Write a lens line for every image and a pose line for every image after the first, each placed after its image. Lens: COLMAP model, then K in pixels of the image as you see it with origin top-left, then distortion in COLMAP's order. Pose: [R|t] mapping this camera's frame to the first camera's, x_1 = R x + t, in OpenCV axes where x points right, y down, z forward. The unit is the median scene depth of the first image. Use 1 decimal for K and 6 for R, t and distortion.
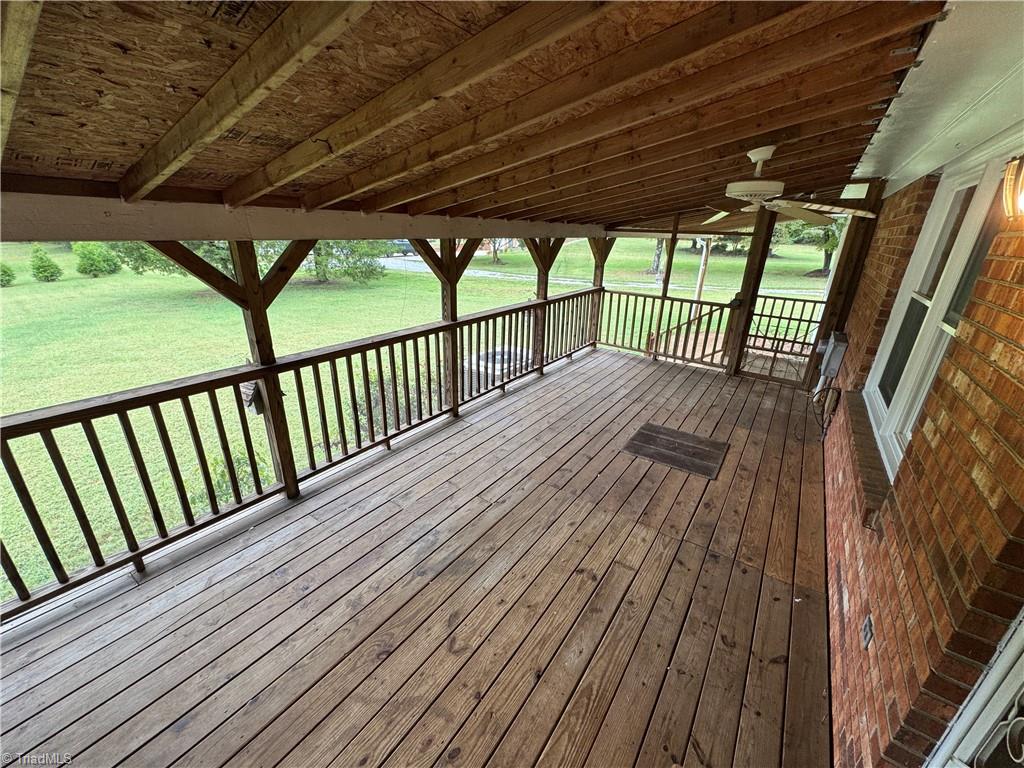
lens RADIAL K [[408.0, 0, 512.6], [0, 408.0, 384.4], [0, 0, 1]] dist [-0.001508, -0.000163]
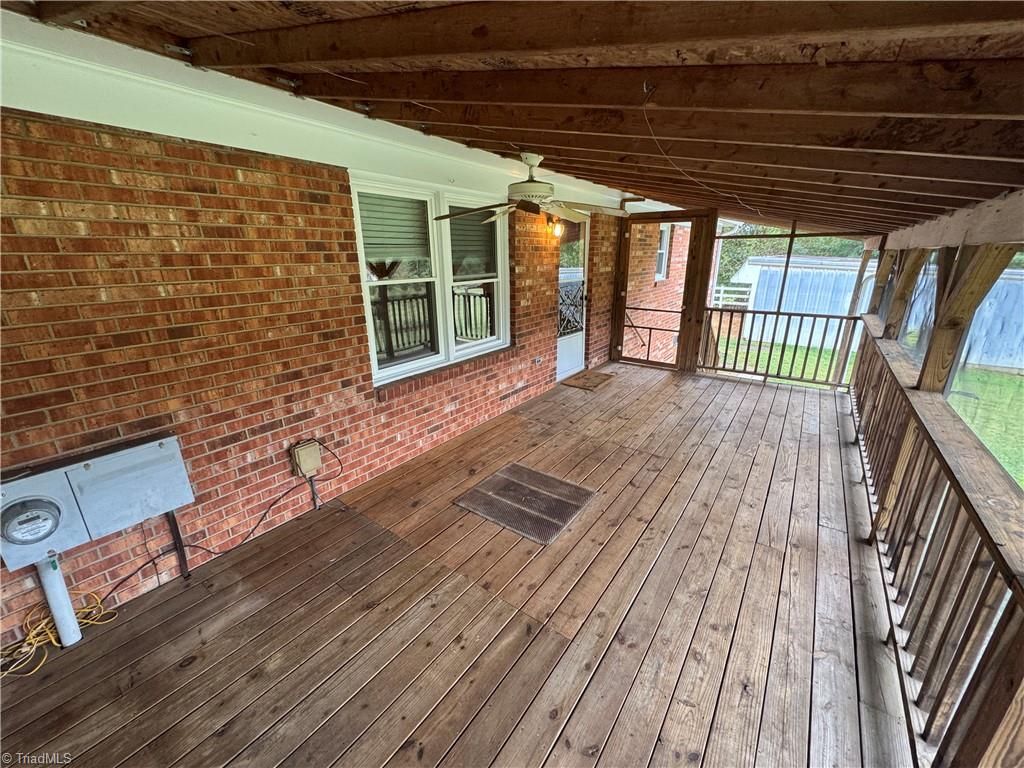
lens RADIAL K [[408.0, 0, 512.5], [0, 408.0, 383.4], [0, 0, 1]] dist [-0.001508, -0.000163]
pose [[-0.999706, -0.022917, 0.007875, 0.461906], [-0.012945, 0.779773, 0.625929, -0.567086], [-0.020485, 0.625643, -0.779840, 1.609424]]
